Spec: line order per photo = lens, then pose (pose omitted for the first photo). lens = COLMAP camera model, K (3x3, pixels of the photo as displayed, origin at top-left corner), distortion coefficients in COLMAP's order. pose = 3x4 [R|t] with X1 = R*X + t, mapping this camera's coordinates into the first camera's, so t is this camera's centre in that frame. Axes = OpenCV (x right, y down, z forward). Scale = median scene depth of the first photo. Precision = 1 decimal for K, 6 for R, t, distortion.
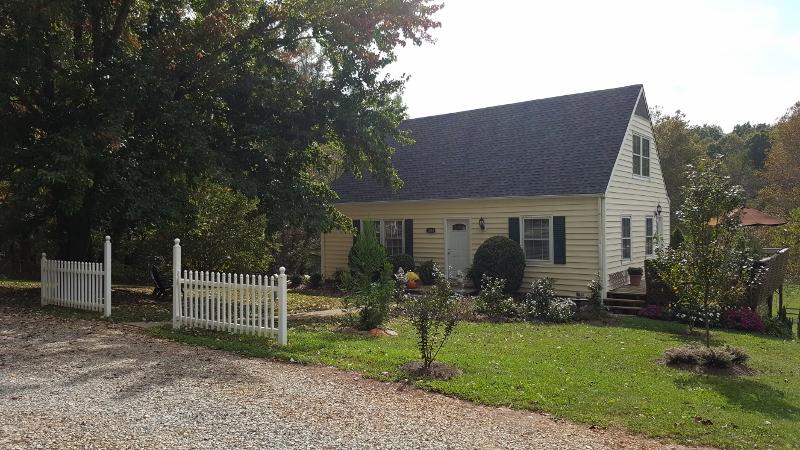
lens RADIAL K [[606.5, 0, 400.0], [0, 606.5, 225.0], [0, 0, 1]] dist [0.009884, -0.047567]
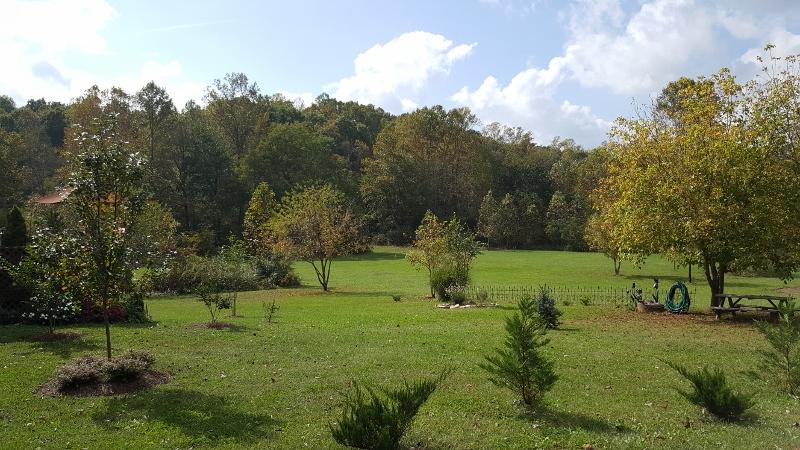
lens RADIAL K [[606.5, 0, 400.0], [0, 606.5, 225.0], [0, 0, 1]] dist [0.009884, -0.047567]
pose [[0.486185, -0.020330, 0.873619, 0.001947], [-0.010202, 0.999529, 0.028937, 0.000874], [-0.873796, -0.022981, 0.485749, 0.180062]]
